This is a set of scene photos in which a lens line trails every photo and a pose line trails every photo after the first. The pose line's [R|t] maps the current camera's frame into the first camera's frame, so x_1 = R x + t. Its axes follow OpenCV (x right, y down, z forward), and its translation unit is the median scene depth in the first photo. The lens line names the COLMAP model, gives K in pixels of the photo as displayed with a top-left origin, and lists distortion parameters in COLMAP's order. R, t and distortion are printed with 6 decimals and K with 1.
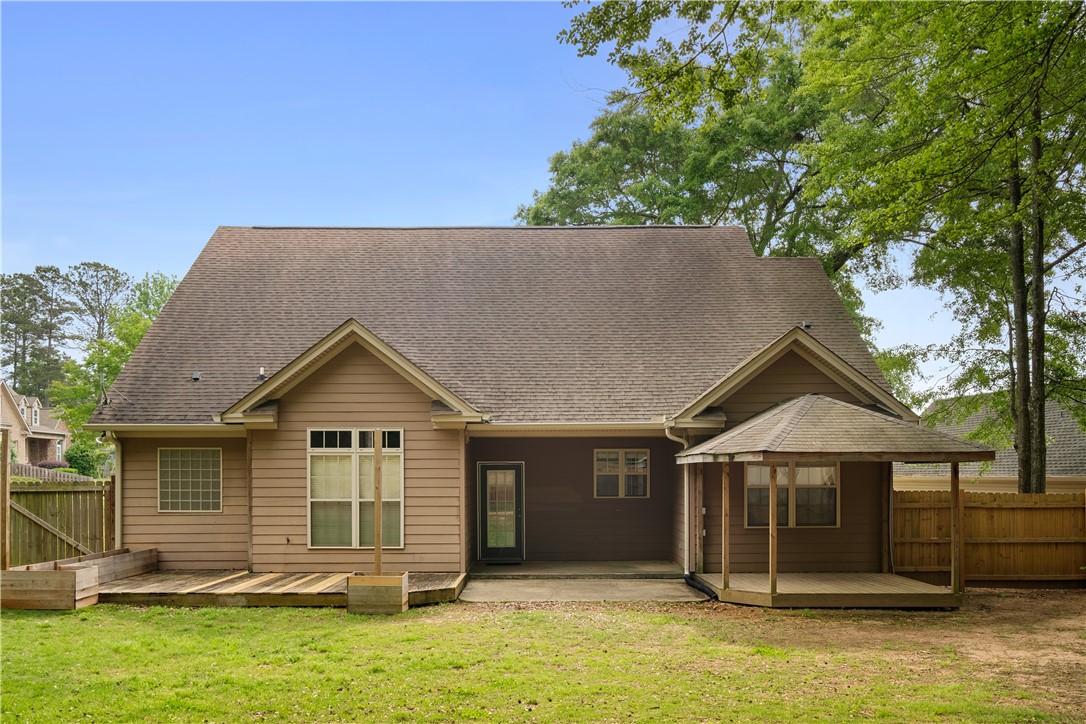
lens RADIAL K [[893.2, 0, 570.3], [0, 893.2, 440.4], [0, 0, 1]] dist [-0.008113, 0.007663]
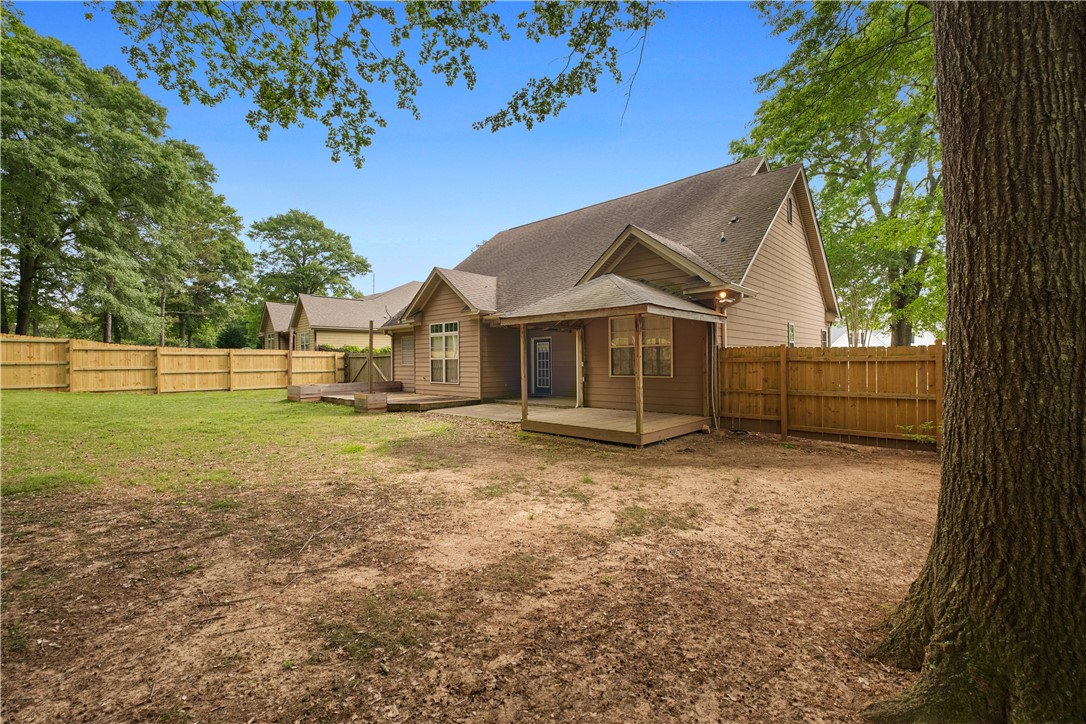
lens RADIAL K [[470.3, 0, 542.0], [0, 470.3, 346.2], [0, 0, 1]] dist [0.003458, -0.000338]
pose [[0.723006, -0.027380, -0.690299, 0.616867], [0.036183, 0.999344, -0.001741, 0.047685], [0.689894, -0.023718, 0.723522, 0.394841]]
